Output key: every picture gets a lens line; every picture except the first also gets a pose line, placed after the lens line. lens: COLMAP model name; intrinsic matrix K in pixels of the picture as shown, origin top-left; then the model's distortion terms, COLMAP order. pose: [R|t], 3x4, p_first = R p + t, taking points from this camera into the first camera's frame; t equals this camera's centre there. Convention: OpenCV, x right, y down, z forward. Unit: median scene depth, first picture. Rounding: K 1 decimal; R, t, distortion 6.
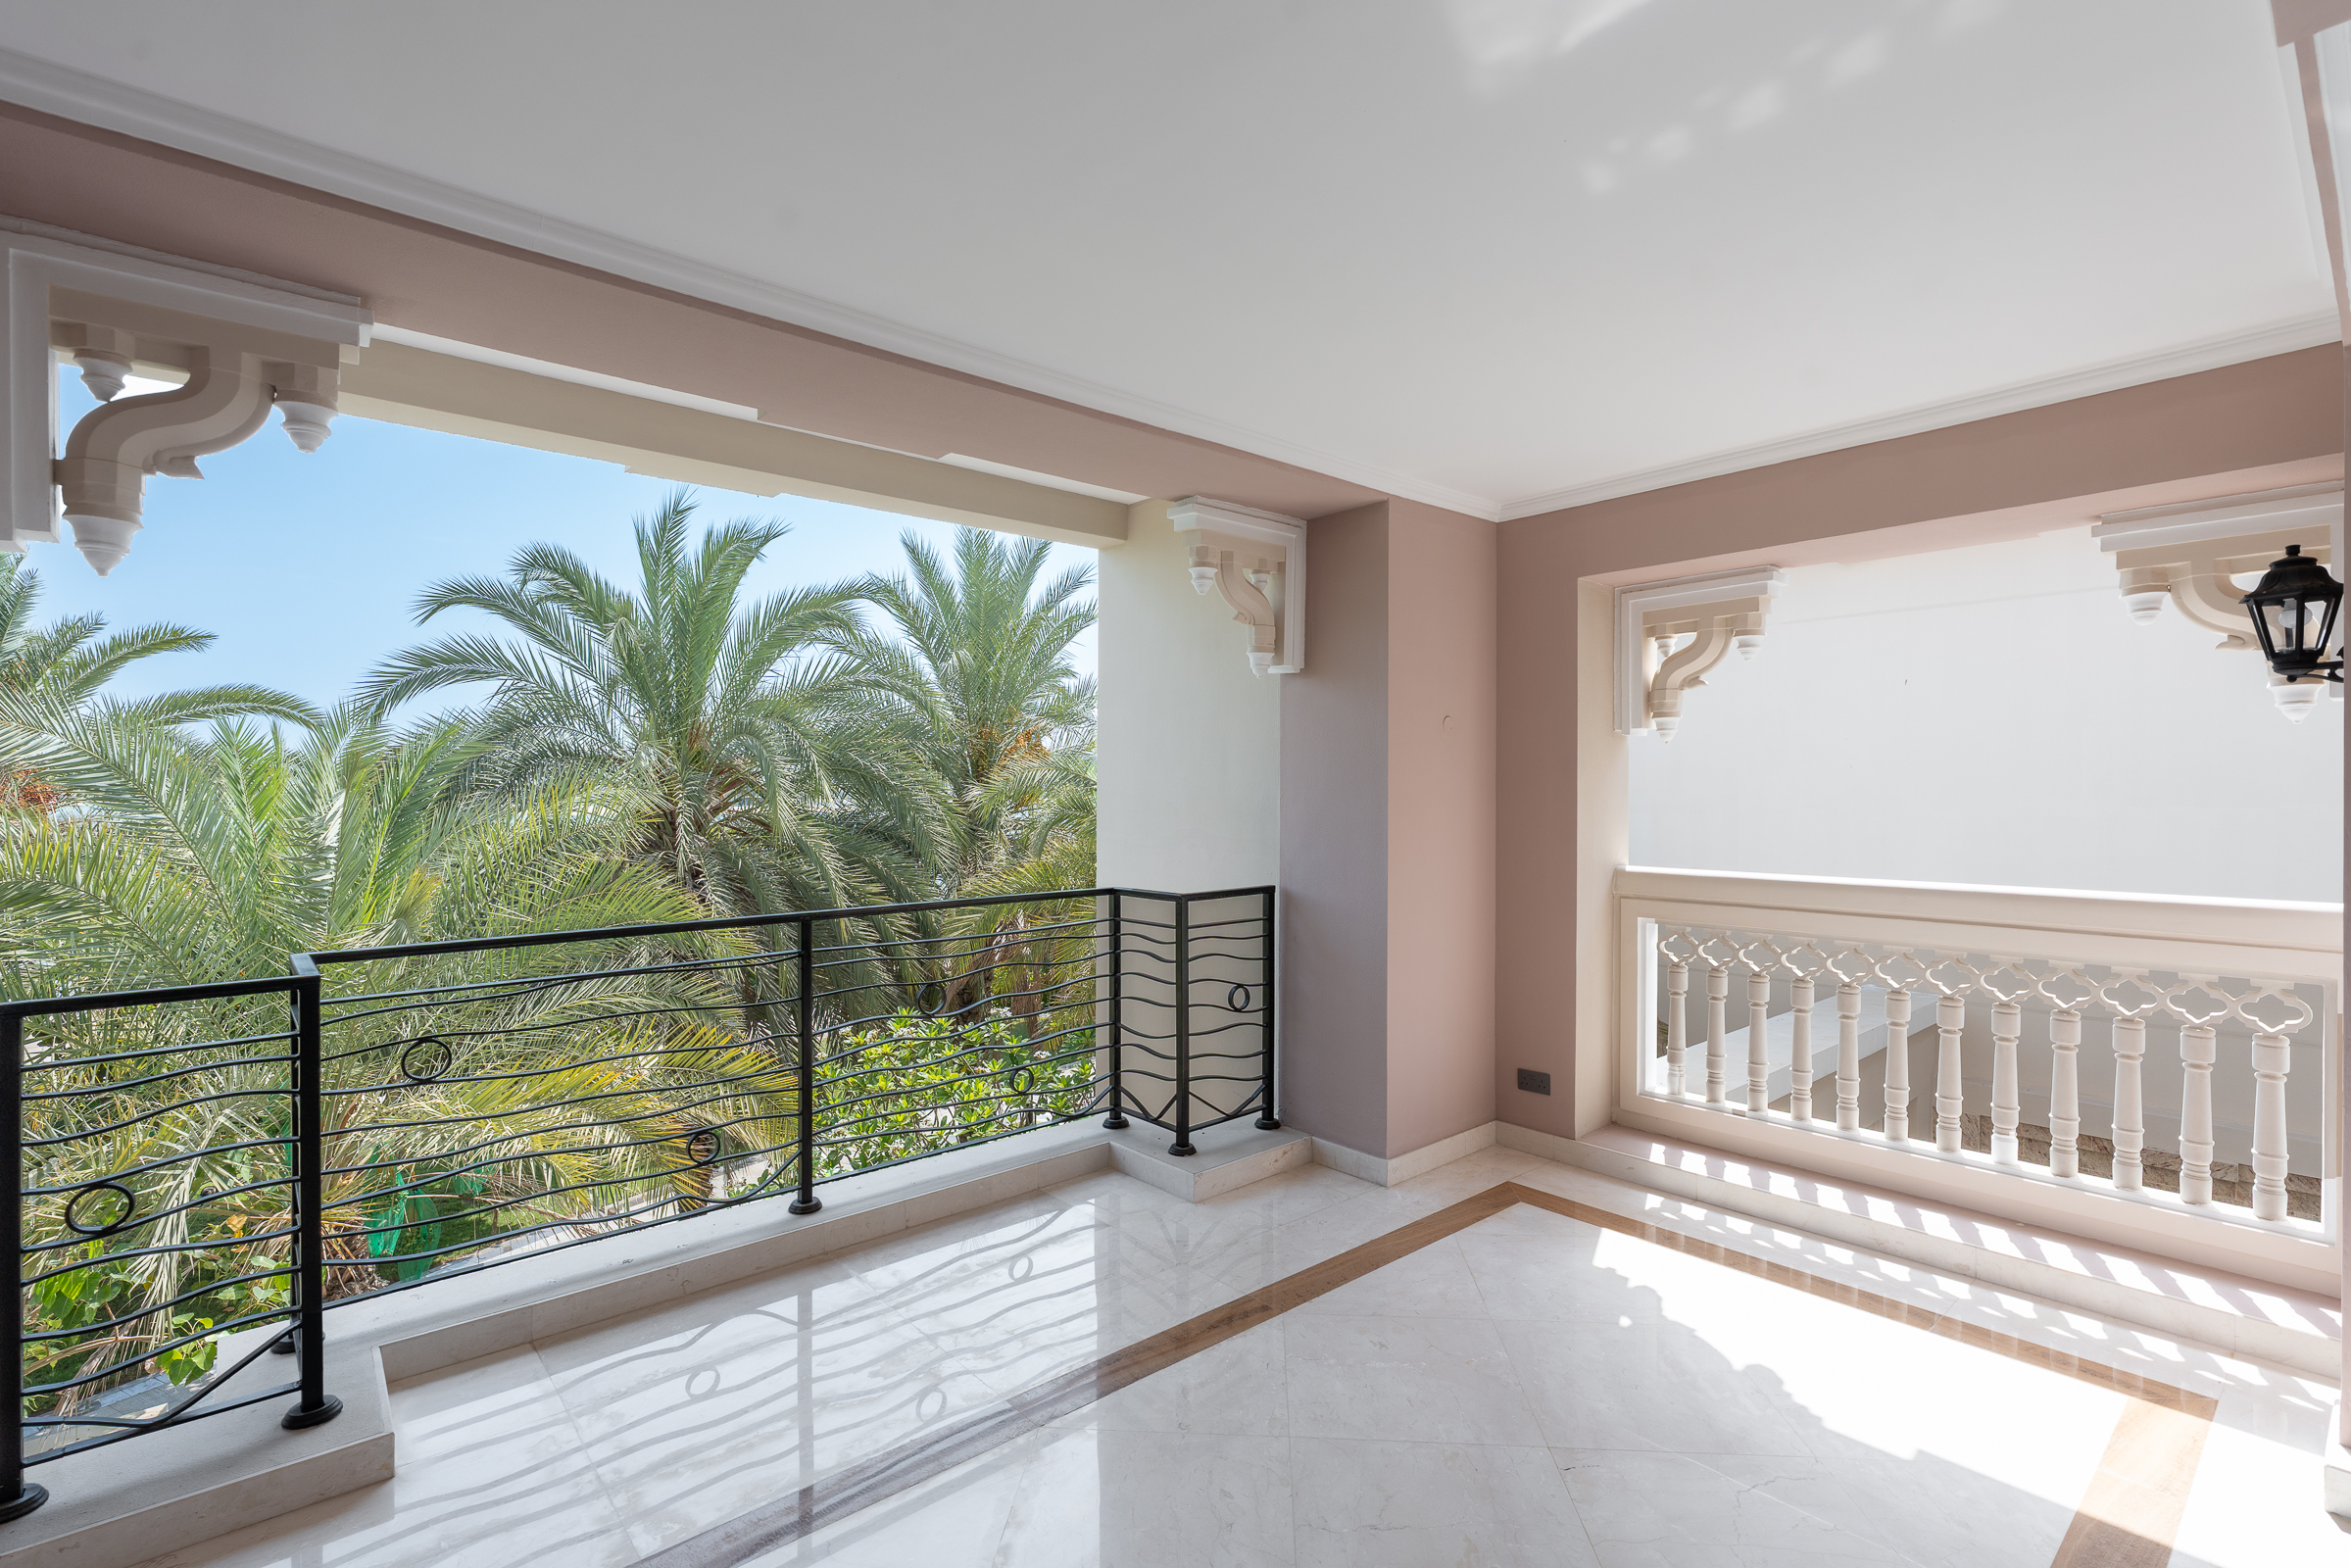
lens RADIAL K [[1078.0, 0, 1179.8], [0, 1078.0, 783.8], [0, 0, 1]] dist [-0.002685, 0.001146]
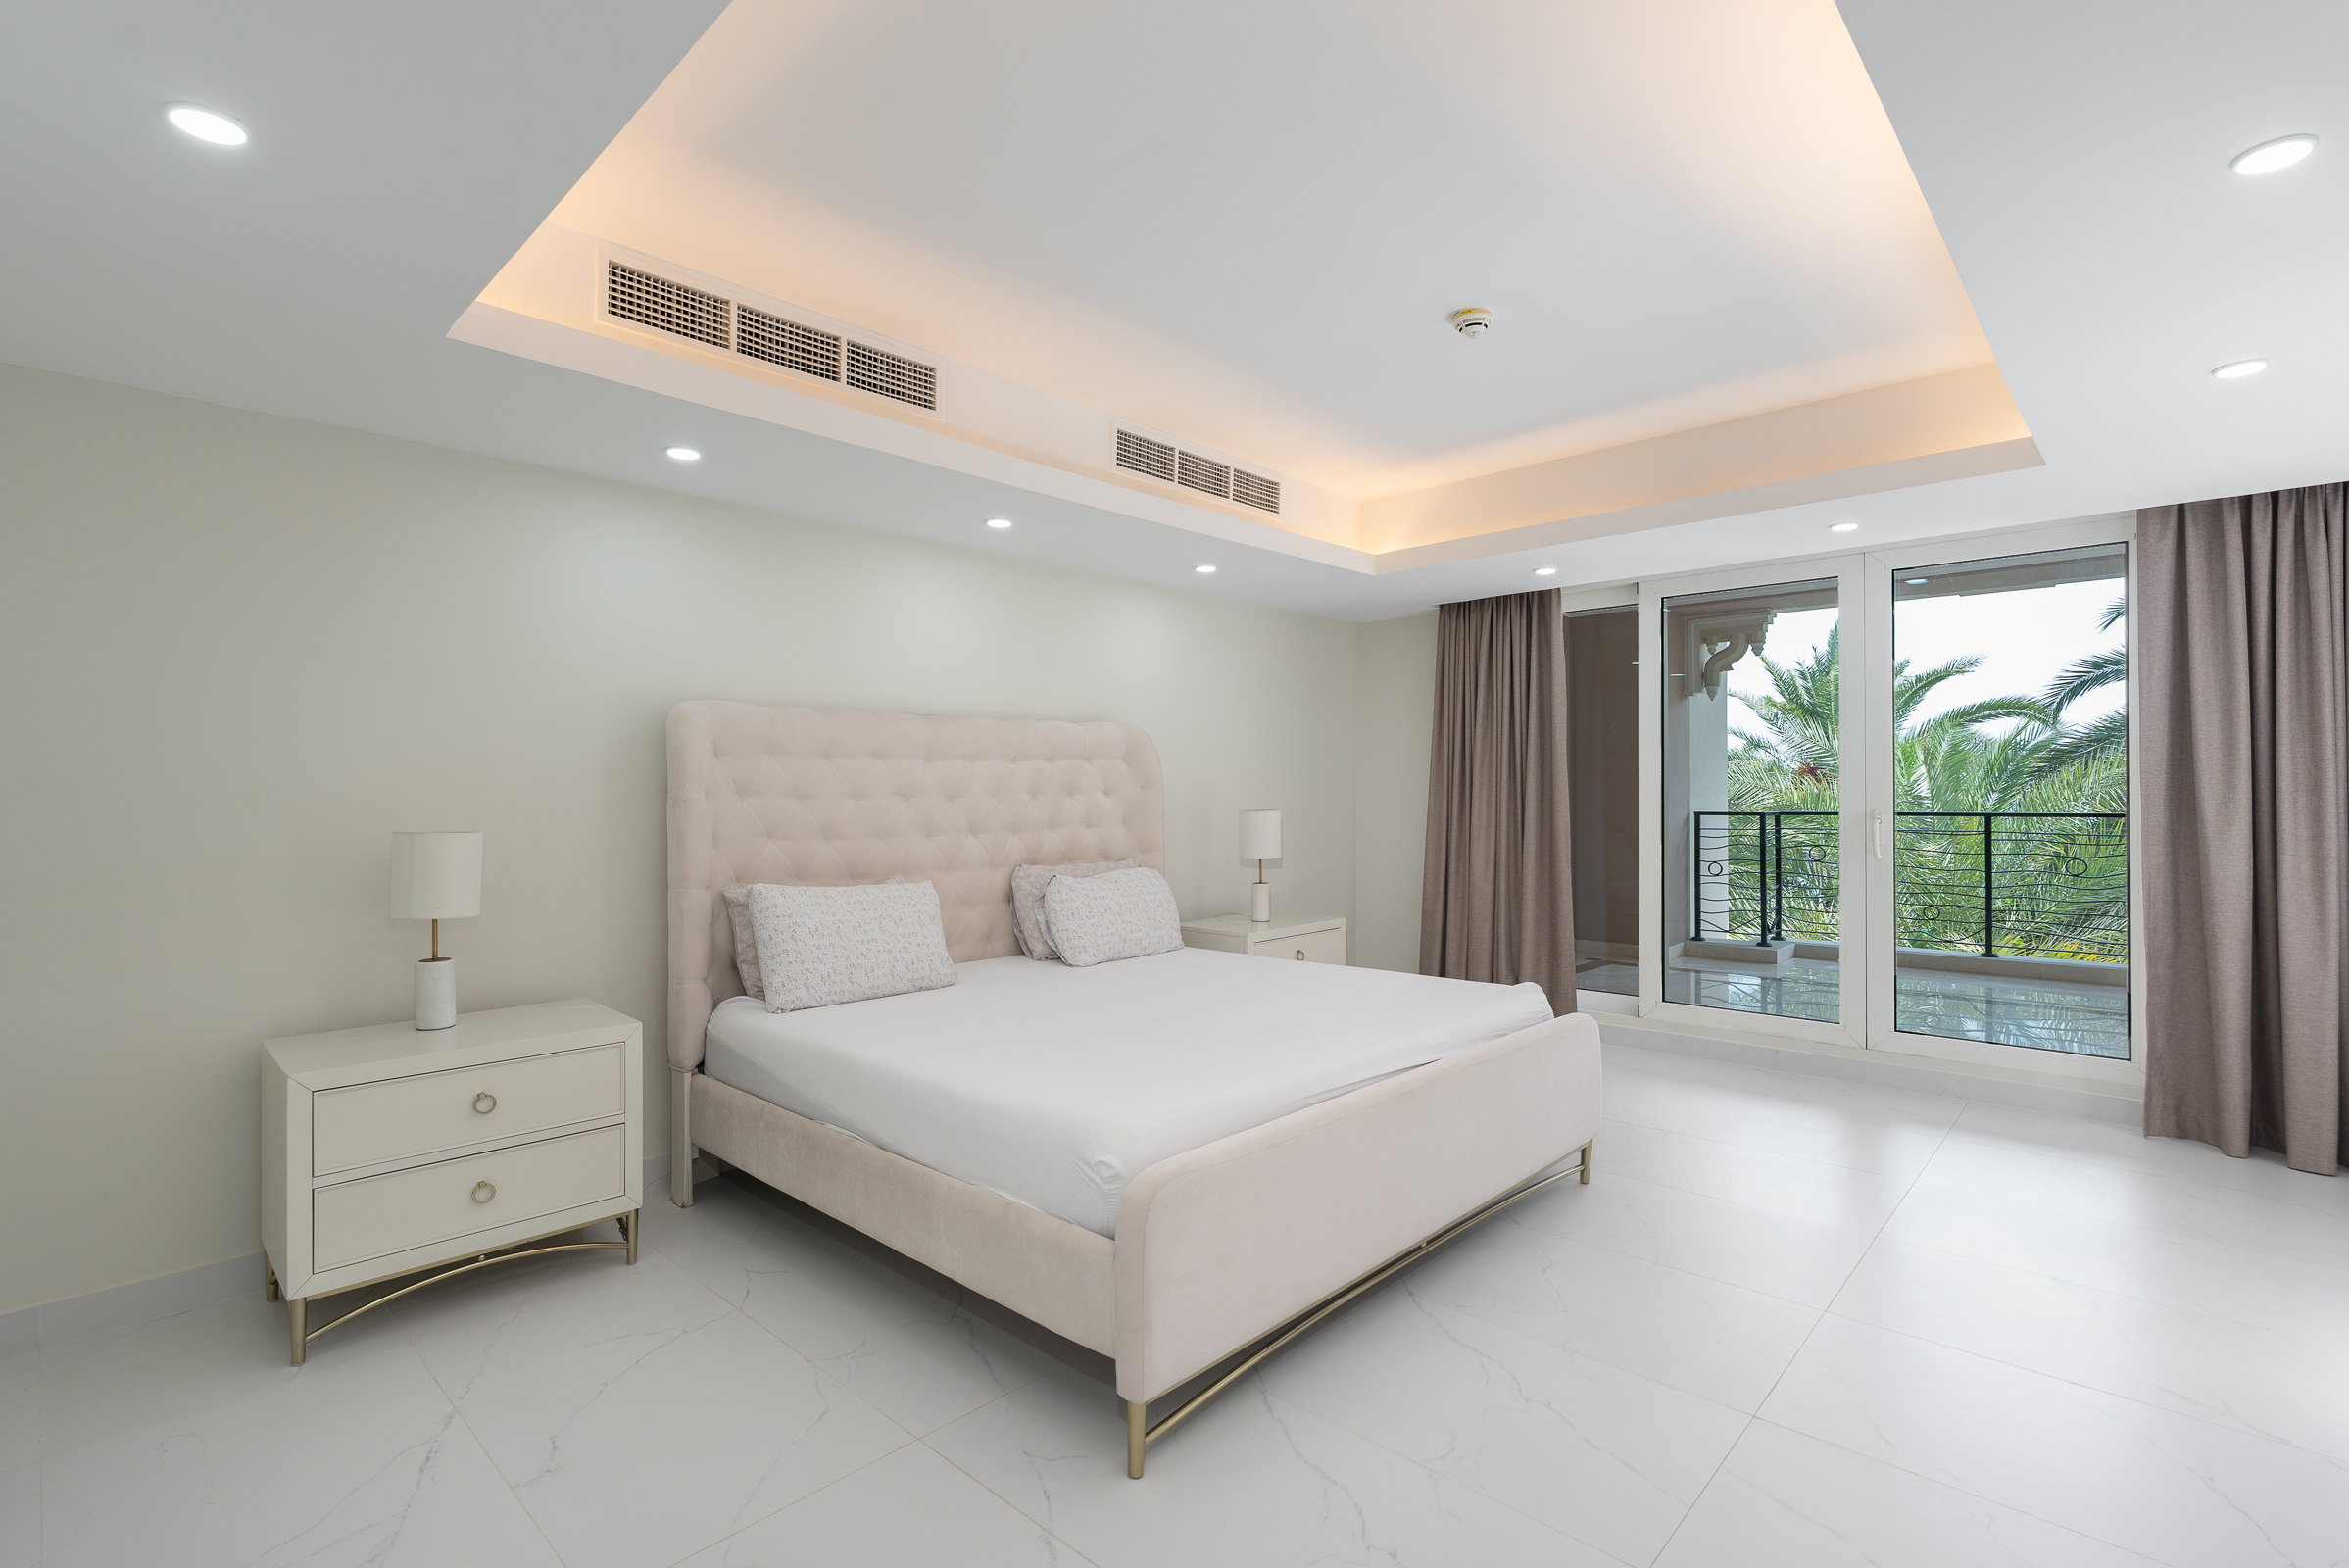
lens RADIAL K [[1077.1, 0, 1178.8], [0, 1077.1, 783.8], [0, 0, 1]] dist [-0.002685, 0.001146]
pose [[0.093931, -0.001617, -0.995577, 1.303639], [0.009244, 0.999957, -0.000752, 0.043331], [0.995536, -0.009133, 0.093942, -0.618418]]
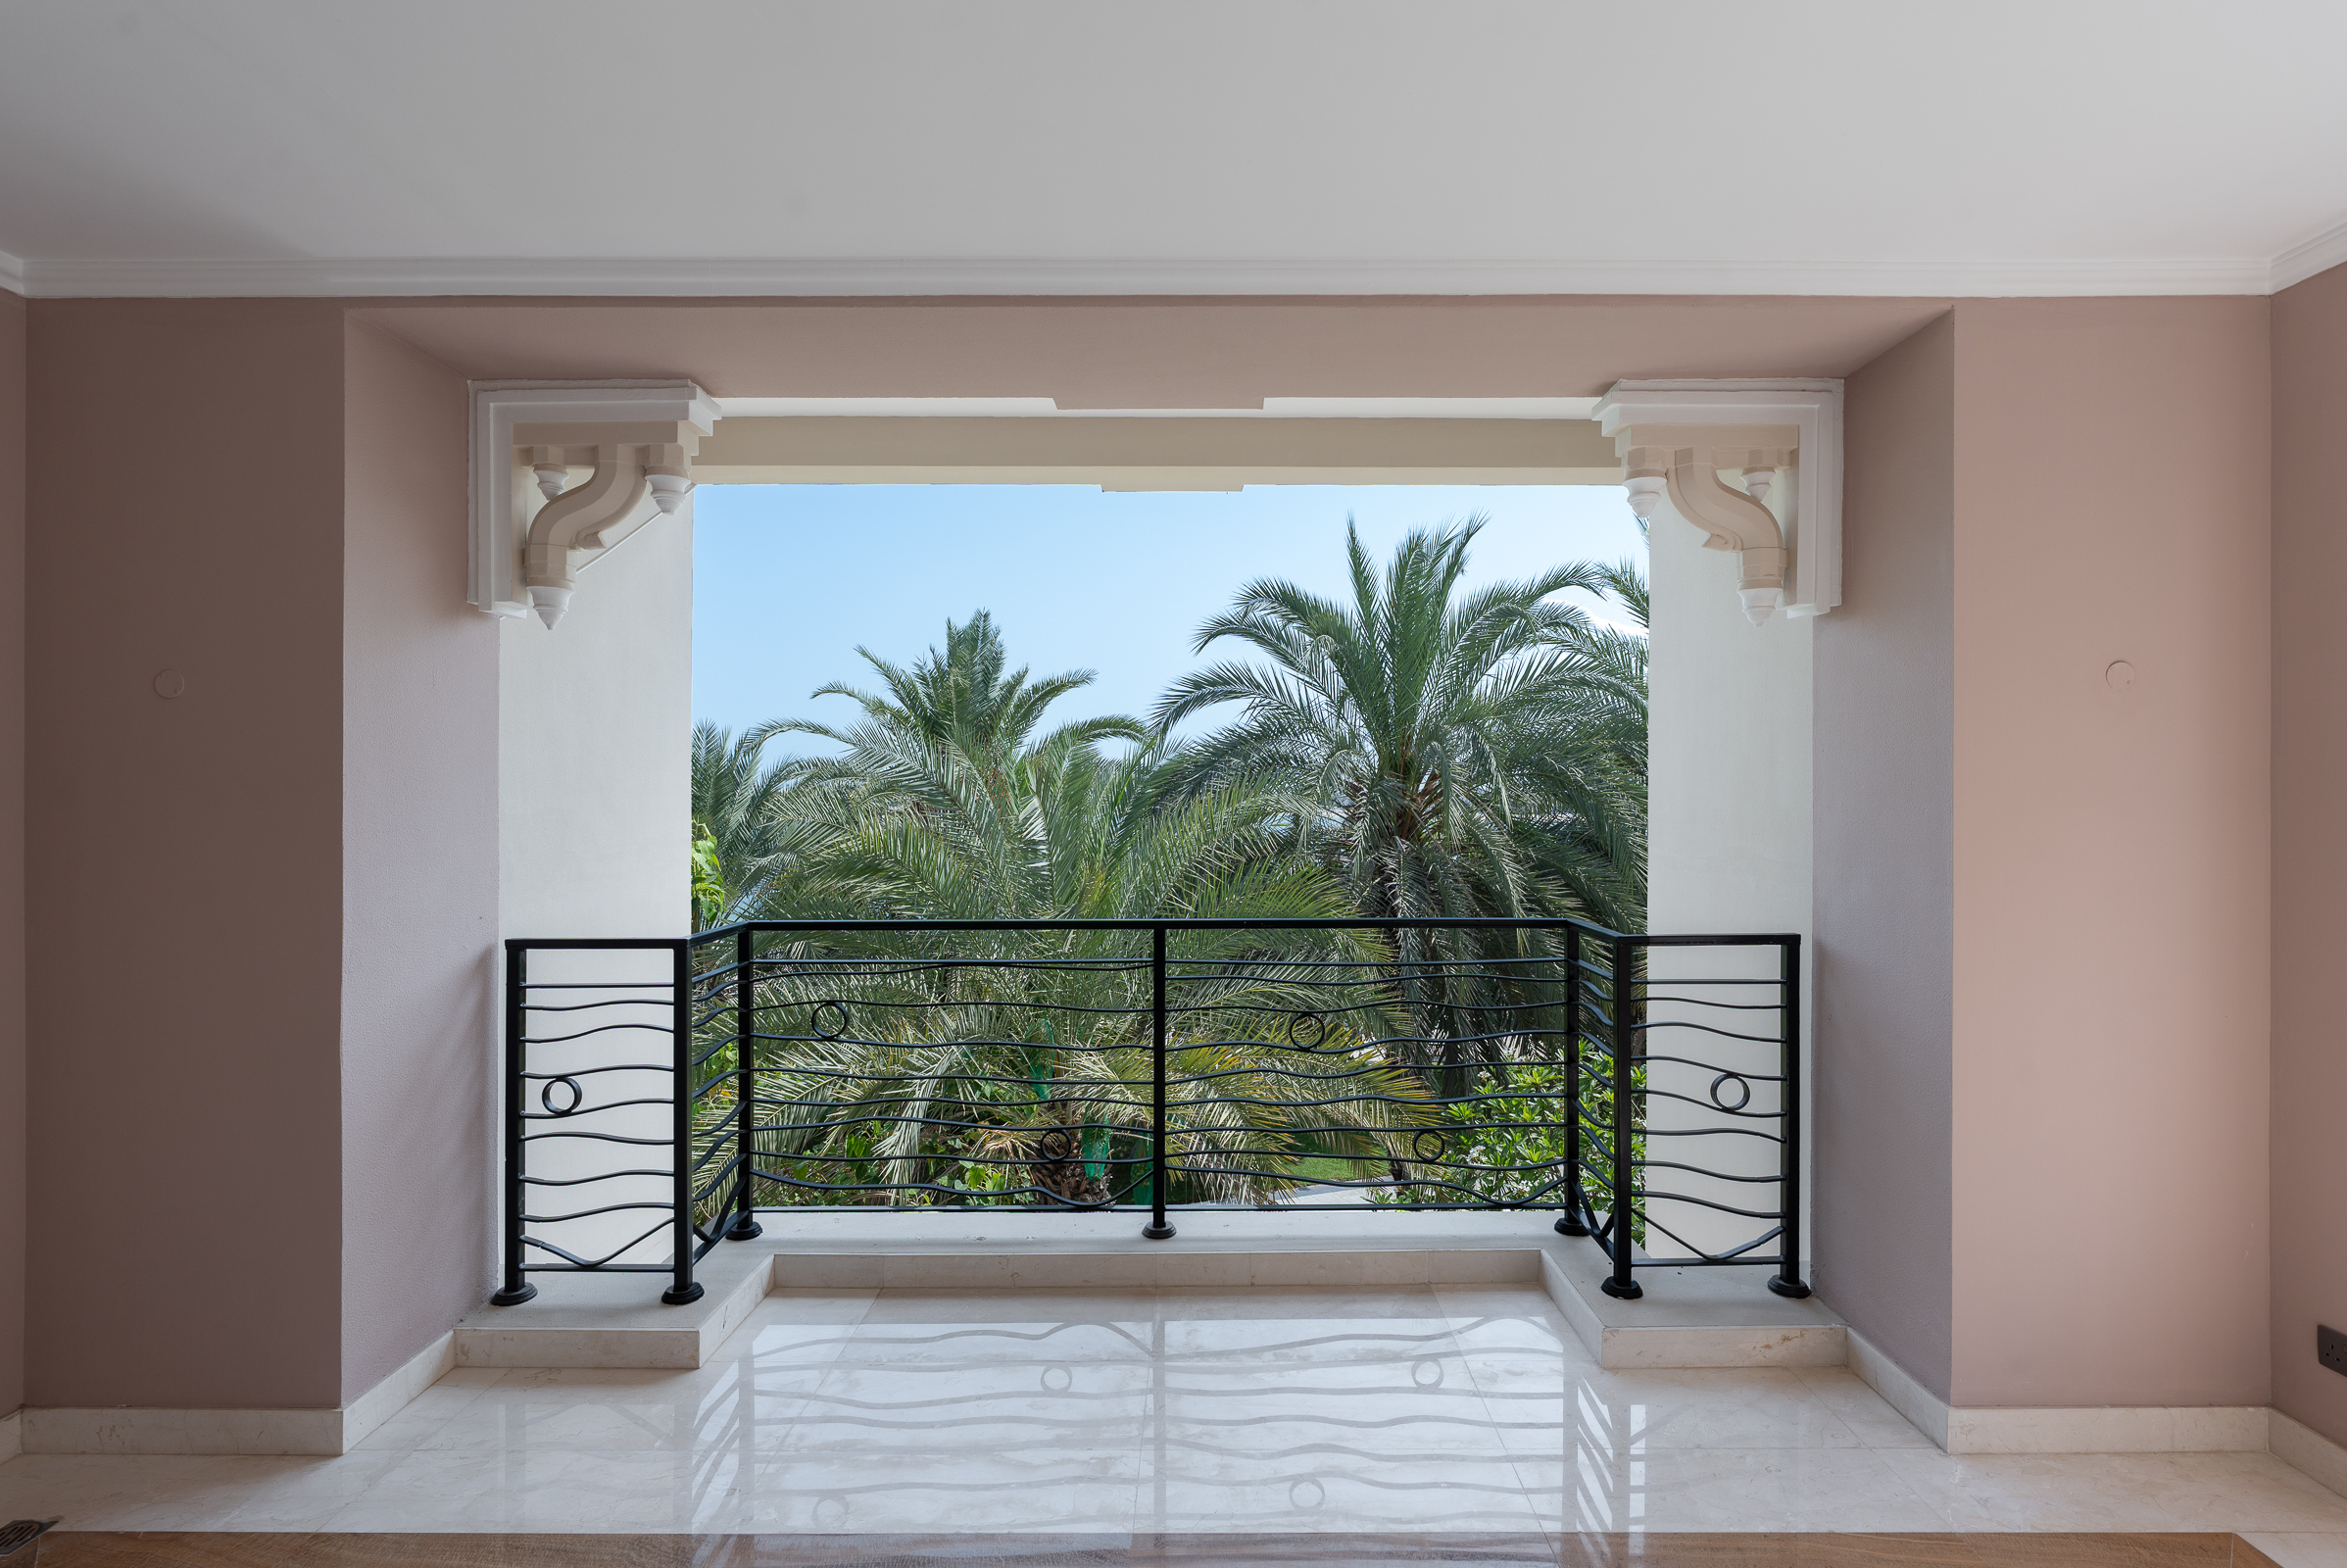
lens RADIAL K [[1092.9, 0, 1212.8], [0, 1092.9, 789.9], [0, 0, 1]] dist [-0.000112, 0.001236]
pose [[0.754722, -0.001716, -0.656042, 0.265449], [0.000632, 0.999998, -0.001889, 0.005807], [0.656044, 0.001011, 0.754722, 0.253996]]
